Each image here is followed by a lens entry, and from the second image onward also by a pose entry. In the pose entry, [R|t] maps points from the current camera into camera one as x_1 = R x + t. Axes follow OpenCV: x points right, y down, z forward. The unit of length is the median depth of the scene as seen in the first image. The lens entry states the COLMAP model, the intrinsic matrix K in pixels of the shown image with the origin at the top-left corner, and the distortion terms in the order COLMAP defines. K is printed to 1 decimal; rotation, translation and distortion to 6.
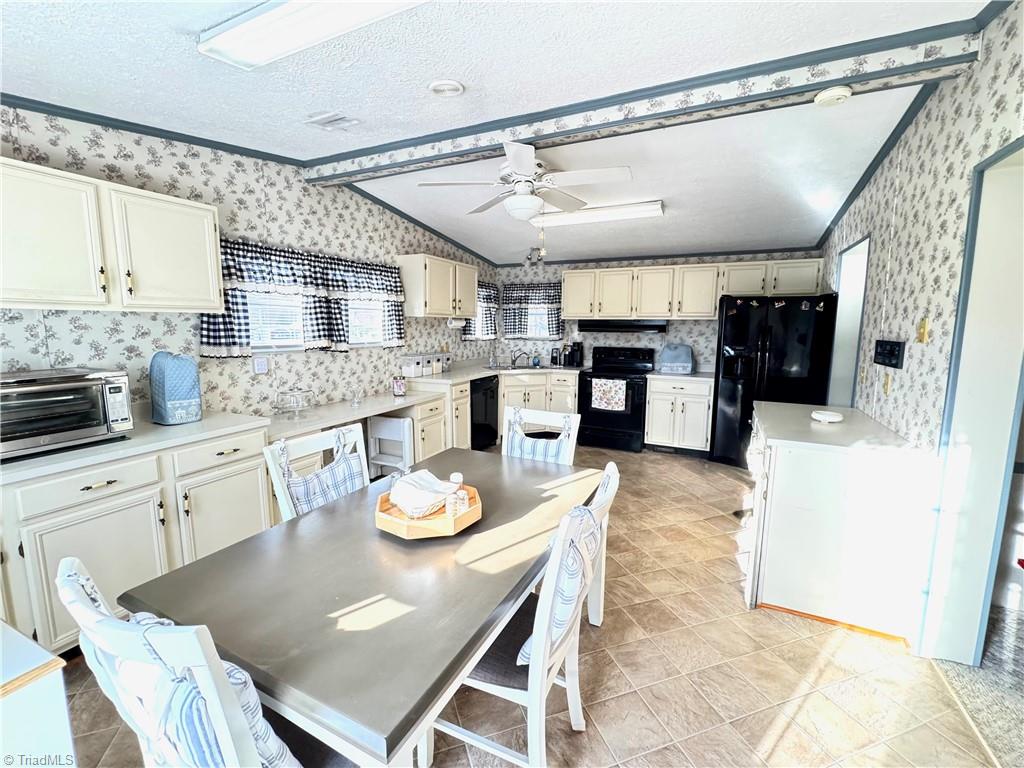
lens RADIAL K [[438.1, 0, 511.1], [0, 438.1, 385.5], [0, 0, 1]] dist [-0.003450, -0.000814]
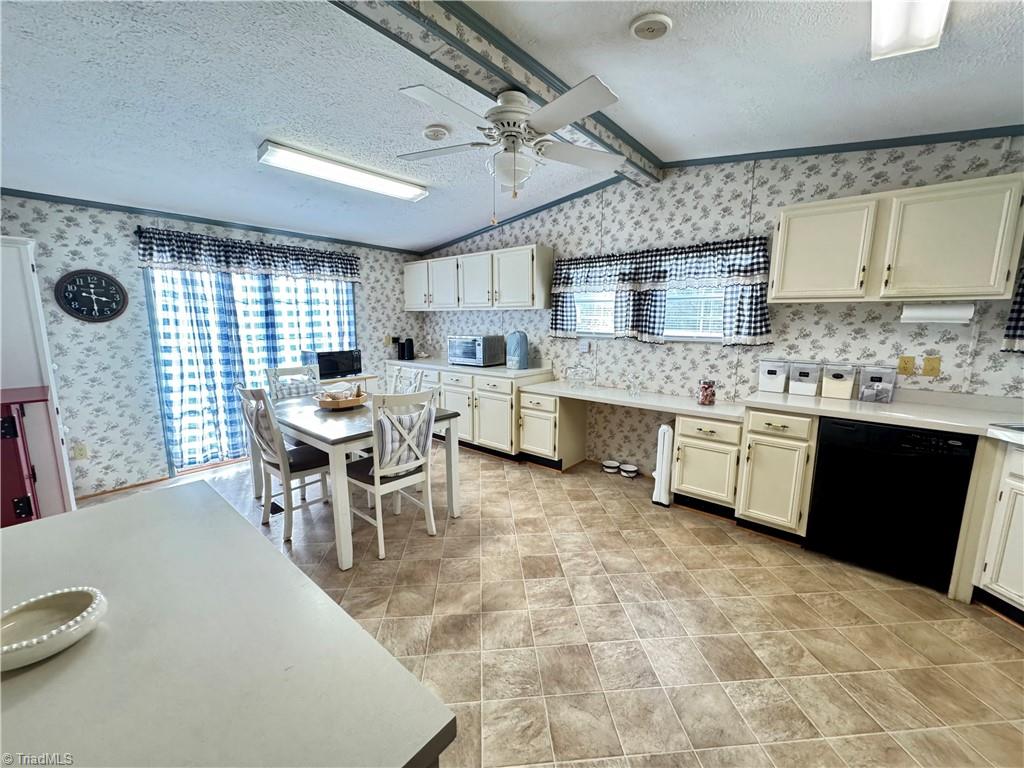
lens RADIAL K [[407.0, 0, 509.4], [0, 407.0, 383.9], [0, 0, 1]] dist [-0.003979, 0.000333]
pose [[-0.255815, 0.147274, -0.955442, 0.433910], [-0.137761, 0.972688, 0.186817, -0.082093], [0.956860, 0.179413, -0.228539, 0.654323]]
